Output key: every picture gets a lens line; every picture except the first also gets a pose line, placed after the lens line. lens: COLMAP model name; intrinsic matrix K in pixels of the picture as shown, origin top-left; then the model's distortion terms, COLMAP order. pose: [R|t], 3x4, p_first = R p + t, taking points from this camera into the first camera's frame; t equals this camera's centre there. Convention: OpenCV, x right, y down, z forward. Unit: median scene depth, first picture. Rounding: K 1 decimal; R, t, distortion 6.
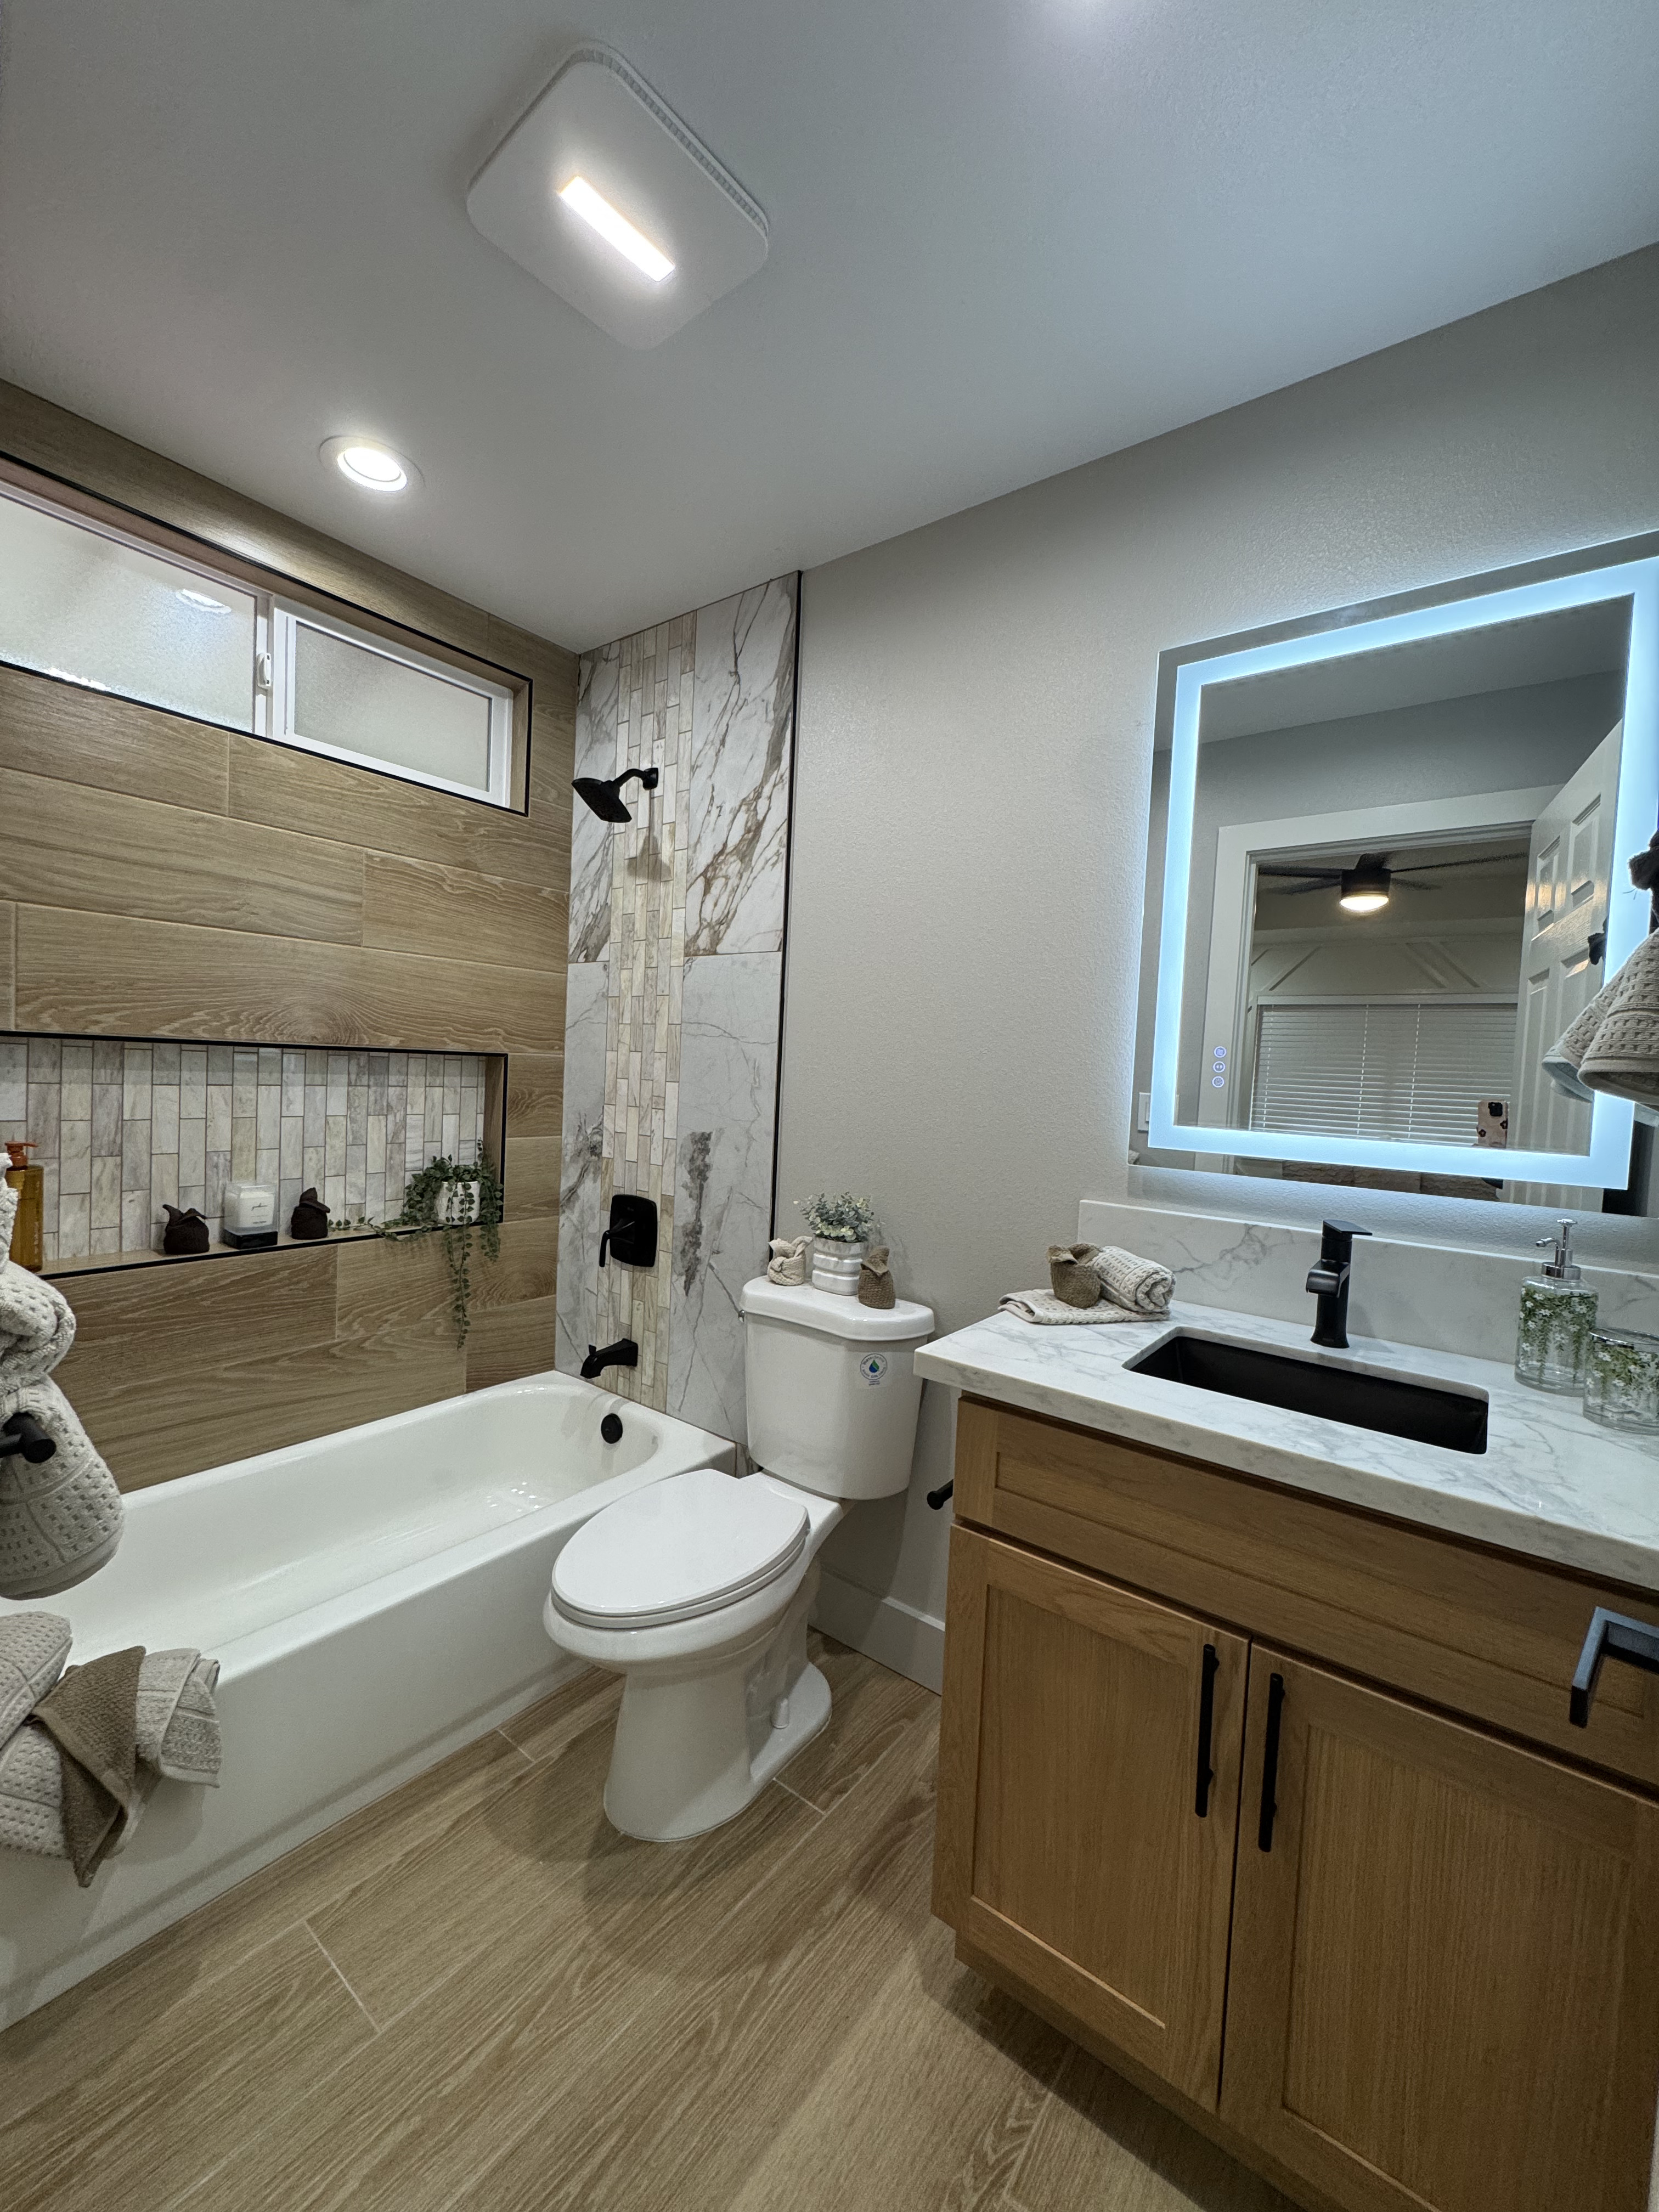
lens RADIAL K [[883.8, 0, 832.0], [0, 883.8, 1104.1], [0, 0, 1]] dist [-0.004156, 0.000693]
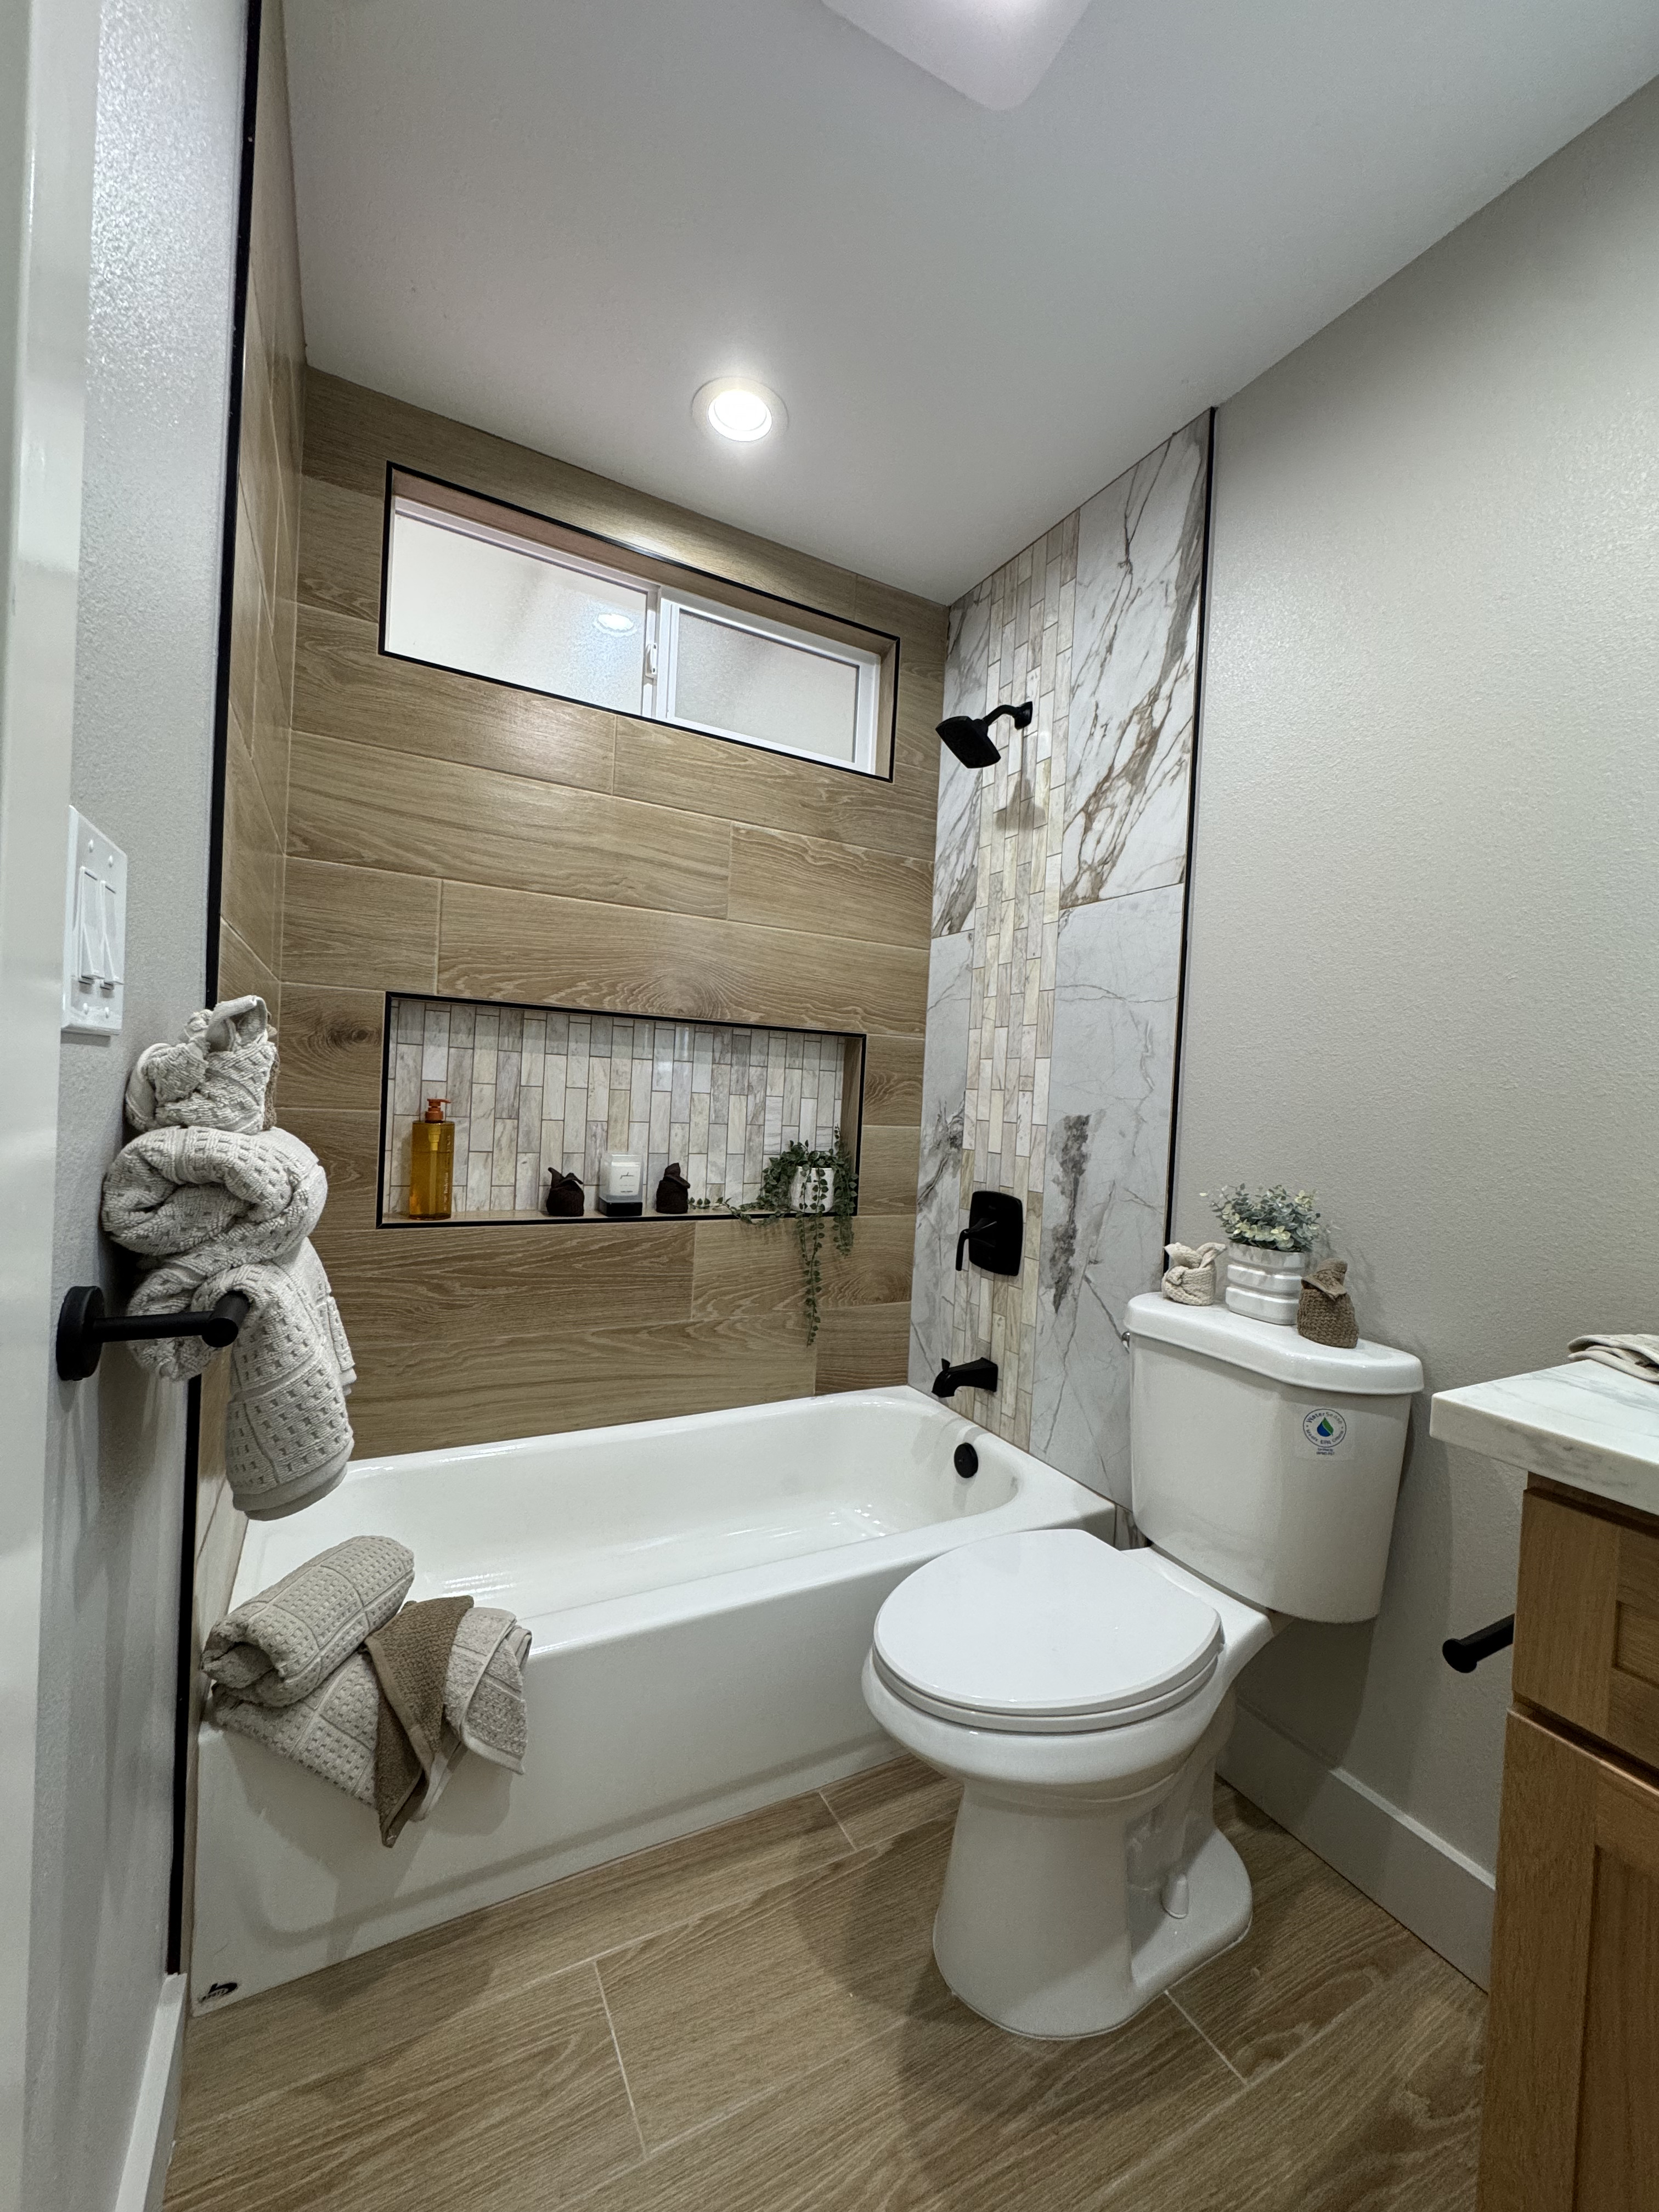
lens RADIAL K [[883.8, 0, 832.0], [0, 883.8, 1104.1], [0, 0, 1]] dist [-0.004156, 0.000693]
pose [[0.912489, 0.006528, -0.409050, -0.021386], [-0.026495, 0.998717, -0.043166, 0.072945], [0.408243, 0.050226, 0.911491, 0.171558]]
